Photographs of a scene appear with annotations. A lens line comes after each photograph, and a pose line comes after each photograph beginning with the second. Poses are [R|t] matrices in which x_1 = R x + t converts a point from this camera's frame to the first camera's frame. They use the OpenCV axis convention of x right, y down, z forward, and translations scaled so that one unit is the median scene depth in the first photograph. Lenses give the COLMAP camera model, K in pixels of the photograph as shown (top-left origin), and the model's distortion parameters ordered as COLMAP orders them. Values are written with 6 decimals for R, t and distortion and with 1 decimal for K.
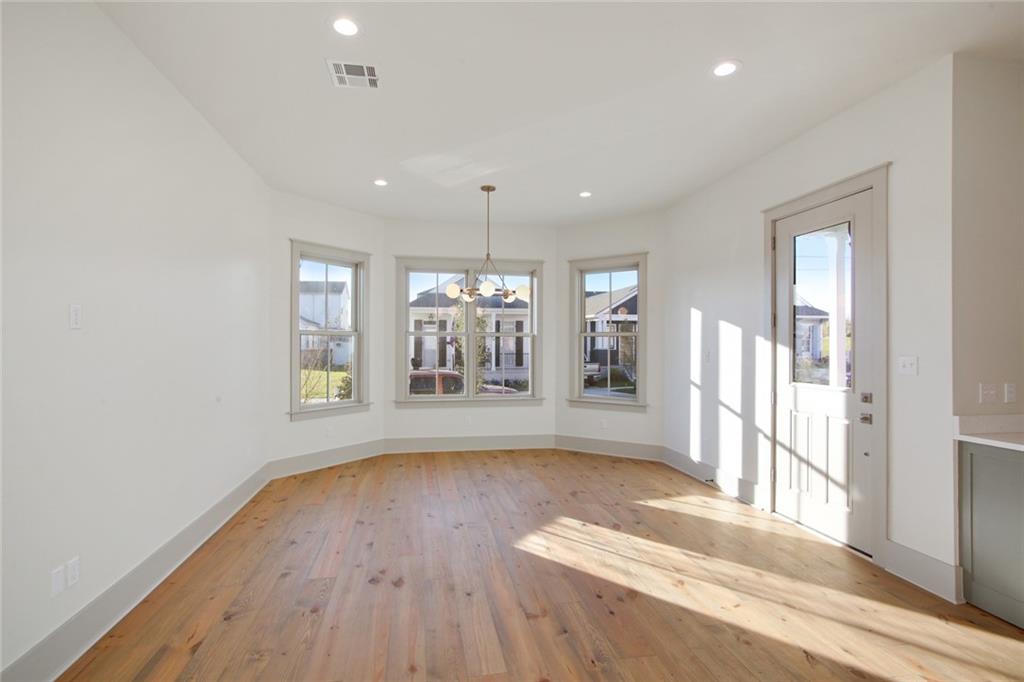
lens RADIAL K [[484.5, 0, 494.4], [0, 484.5, 334.9], [0, 0, 1]] dist [-0.003413, -0.001461]
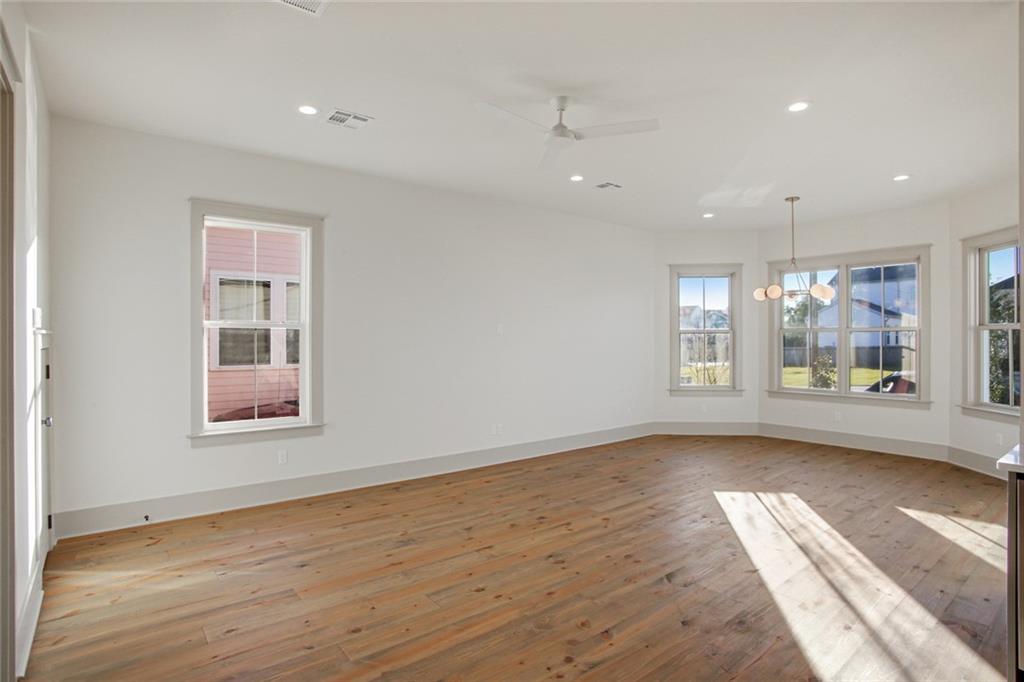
lens RADIAL K [[505.1, 0, 514.7], [0, 505.1, 340.7], [0, 0, 1]] dist [-0.016828, 0.005010]
pose [[0.496604, 0.000323, -0.867977, 0.662723], [0.020632, 0.999713, 0.012176, -0.008047], [0.867732, -0.023955, 0.496455, -0.116832]]
